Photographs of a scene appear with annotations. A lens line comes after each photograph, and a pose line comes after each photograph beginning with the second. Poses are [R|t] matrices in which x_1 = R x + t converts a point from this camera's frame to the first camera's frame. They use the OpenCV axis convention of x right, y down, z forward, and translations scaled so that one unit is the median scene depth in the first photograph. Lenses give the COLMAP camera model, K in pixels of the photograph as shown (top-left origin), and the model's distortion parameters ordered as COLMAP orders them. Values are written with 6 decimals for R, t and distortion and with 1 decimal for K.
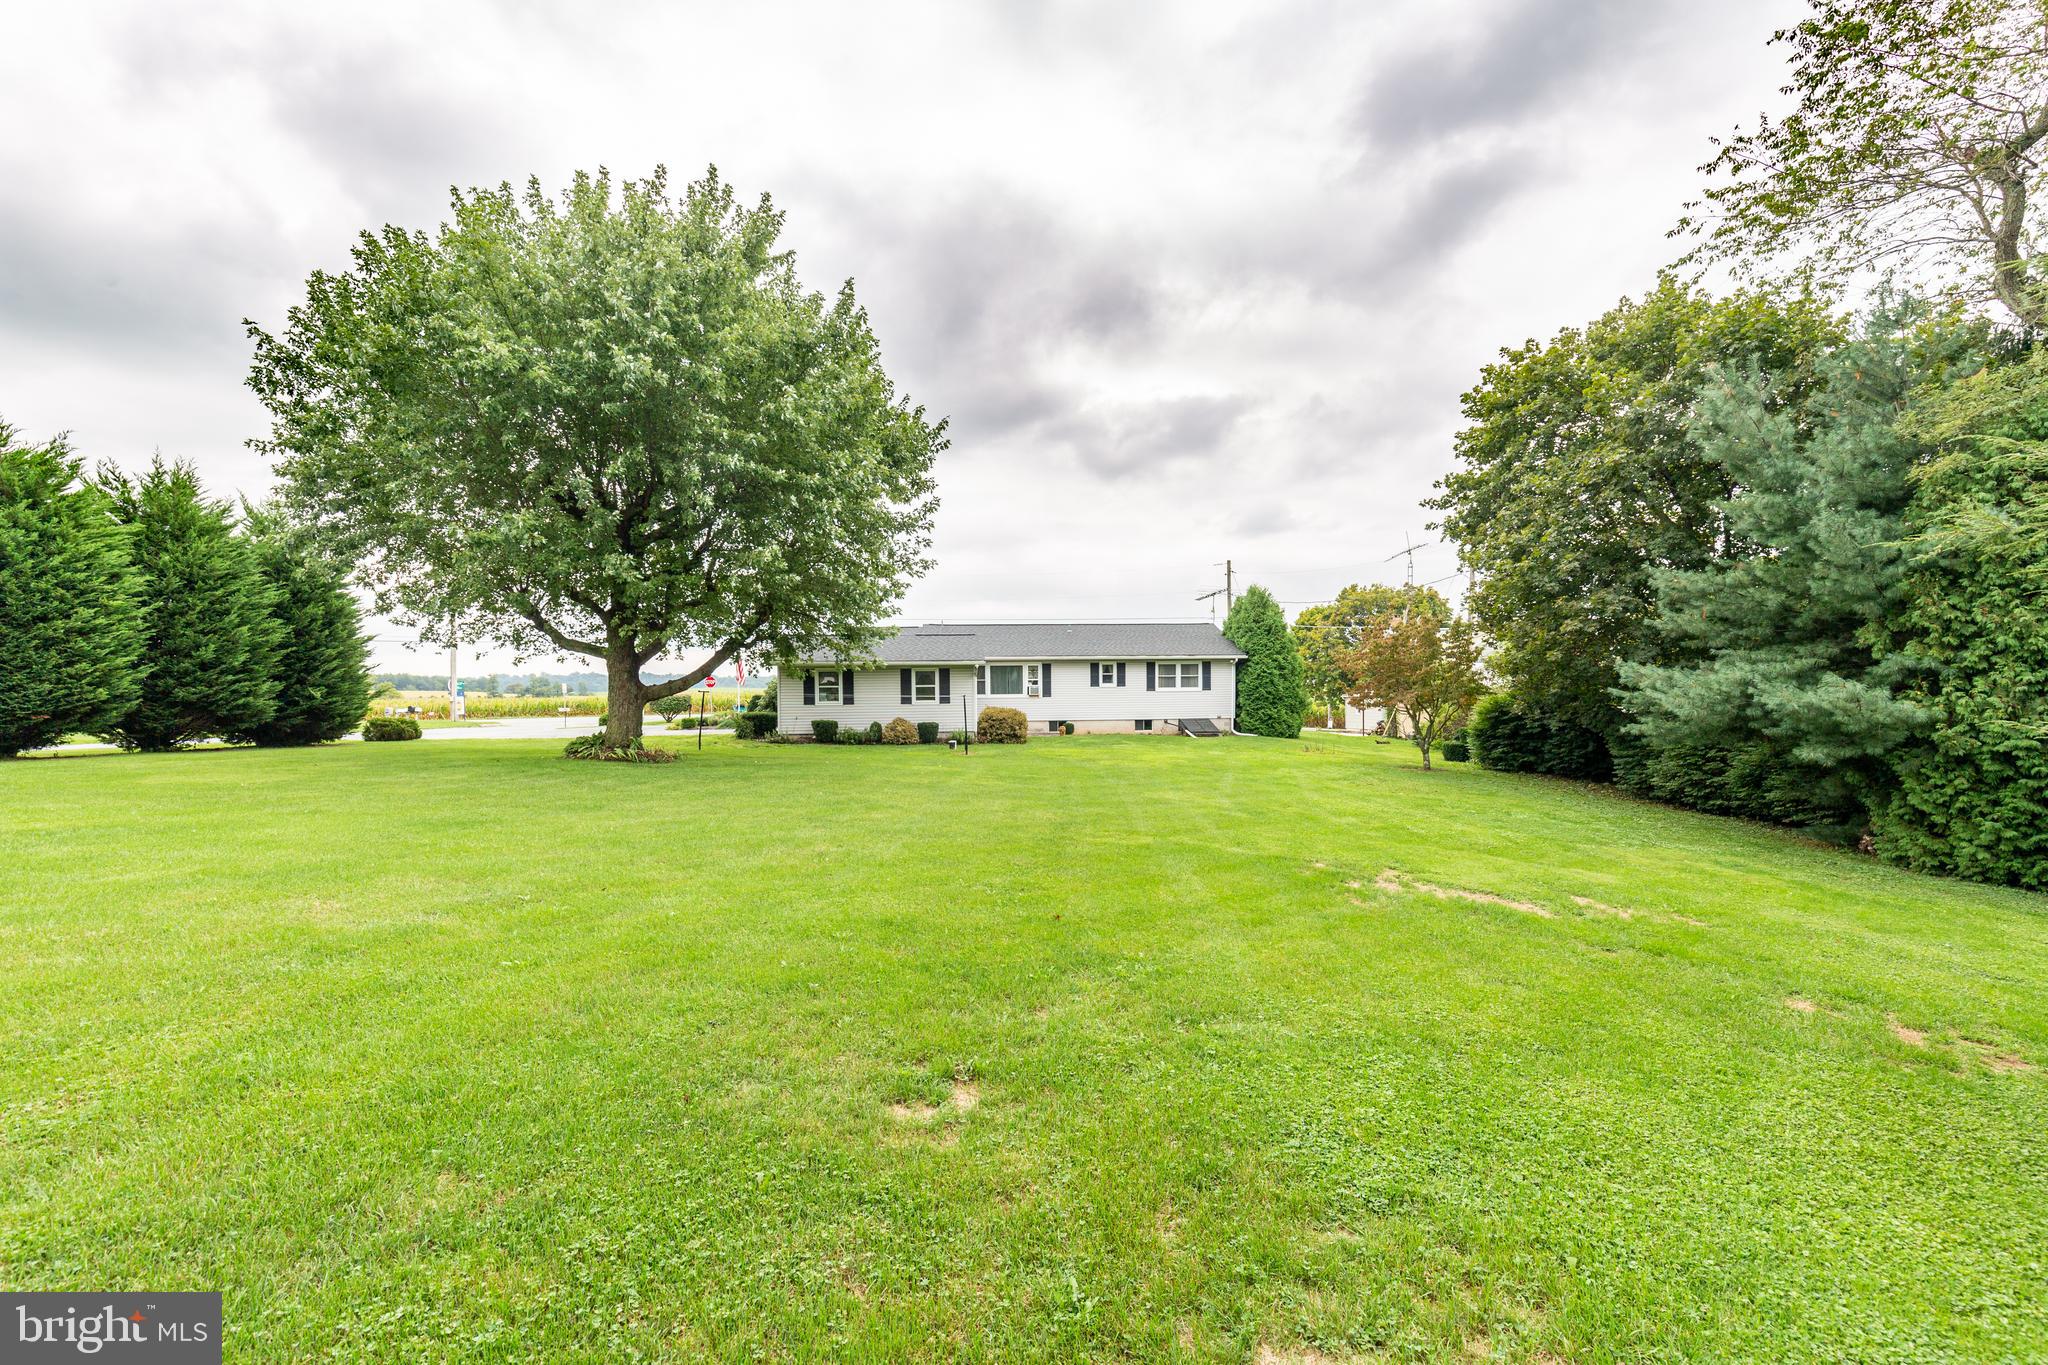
lens RADIAL K [[943.3, 0, 1027.4], [0, 943.3, 701.3], [0, 0, 1]] dist [0.007864, -0.001184]
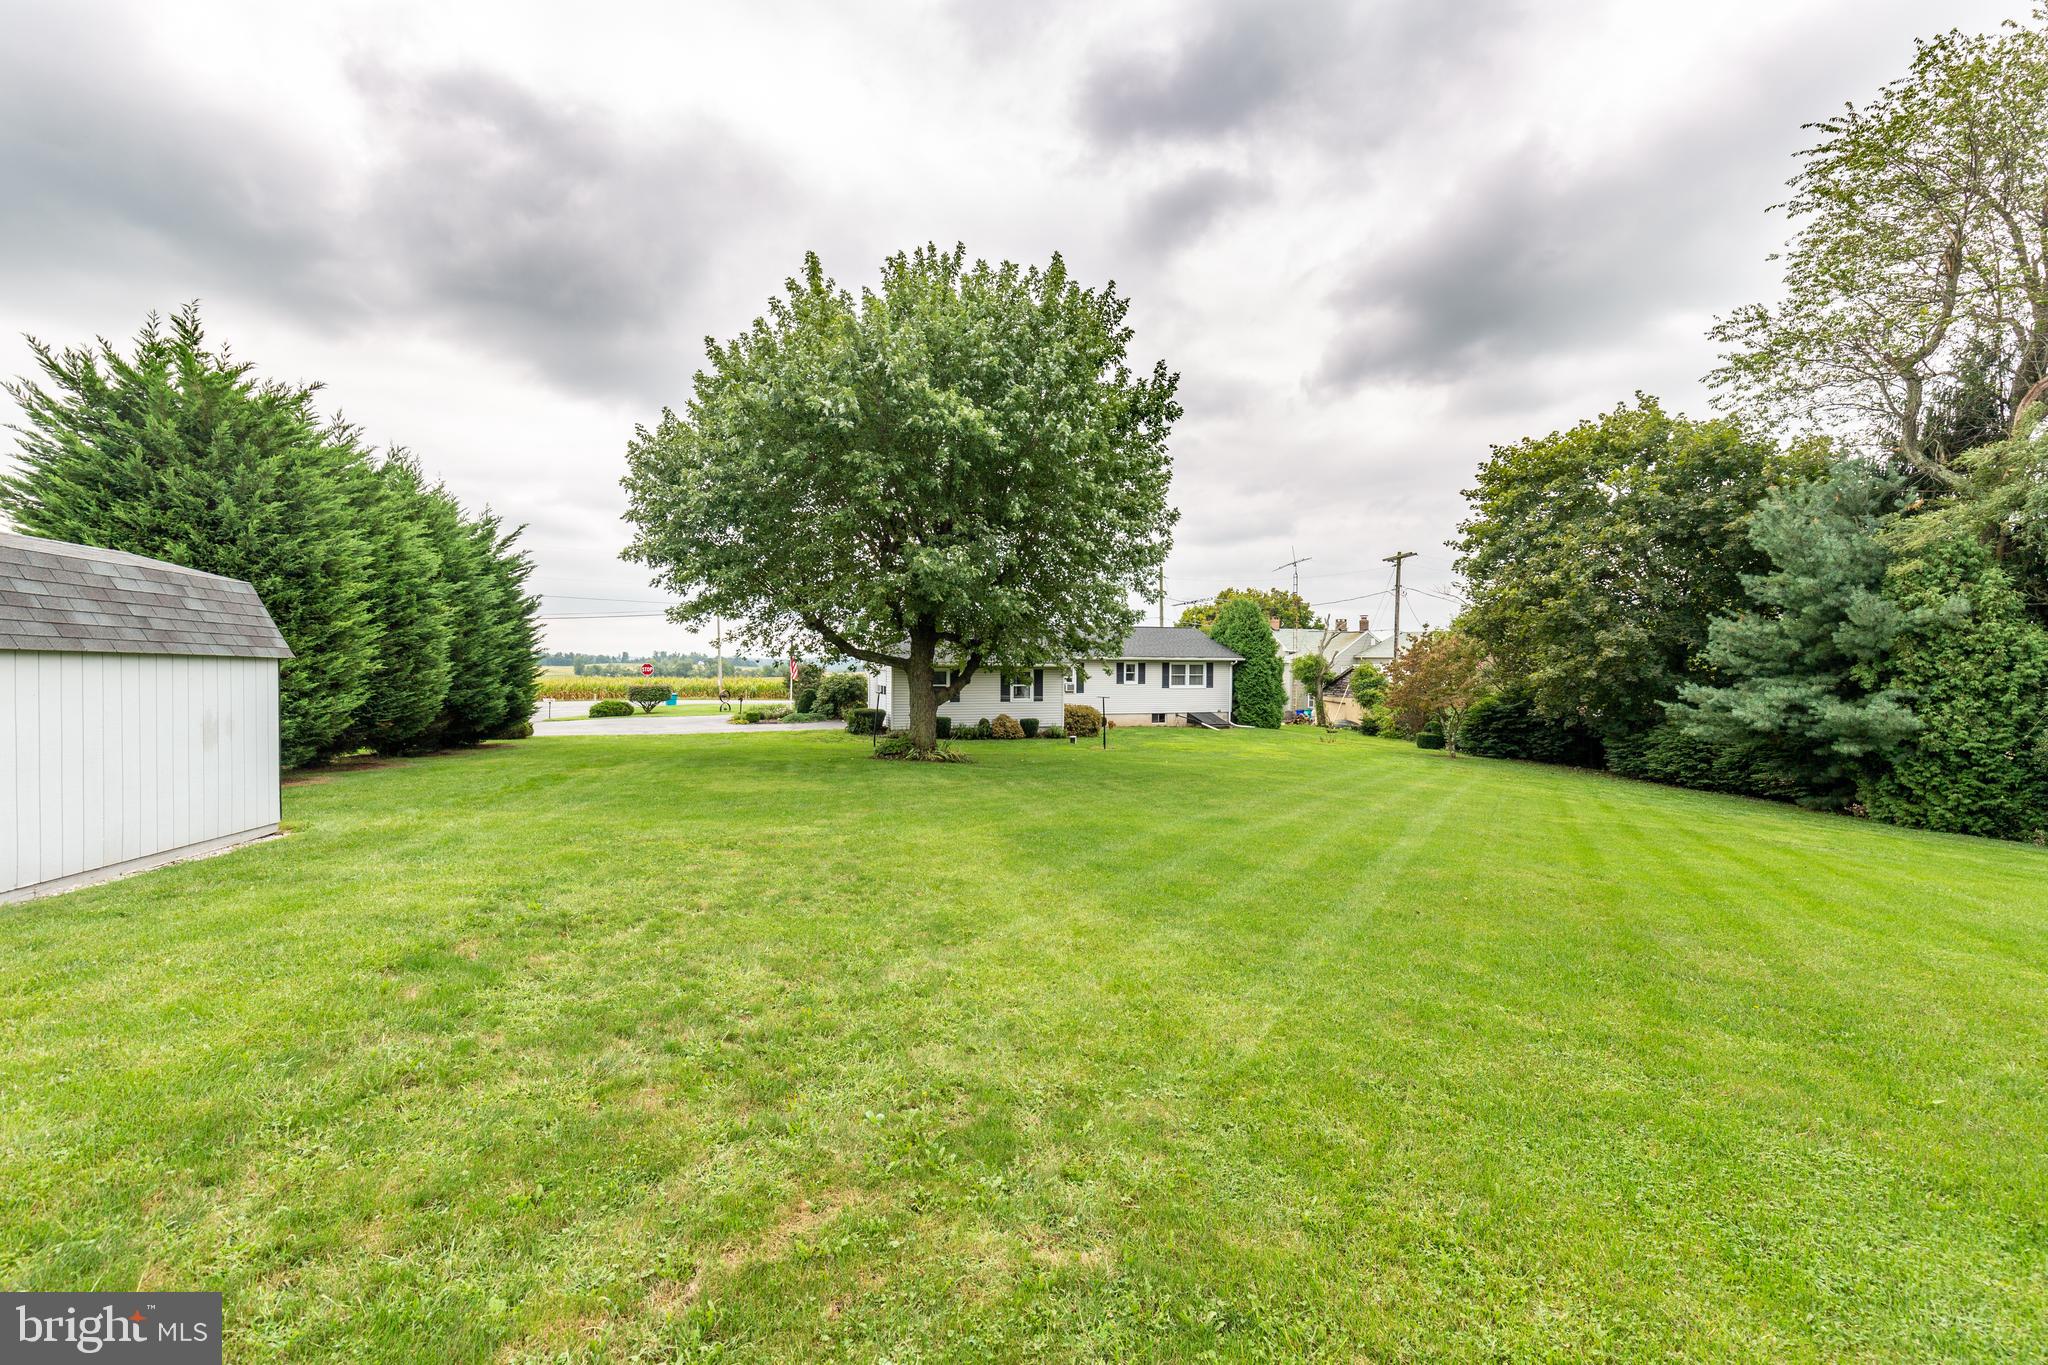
lens RADIAL K [[943.3, 0, 1023.4], [0, 943.3, 661.6], [0, 0, 1]] dist [0.007864, -0.001184]
pose [[0.970831, 0.012841, 0.239422, -0.368650], [-0.007872, 0.999734, -0.021698, -0.020128], [-0.239637, 0.019180, 0.970673, -0.076681]]
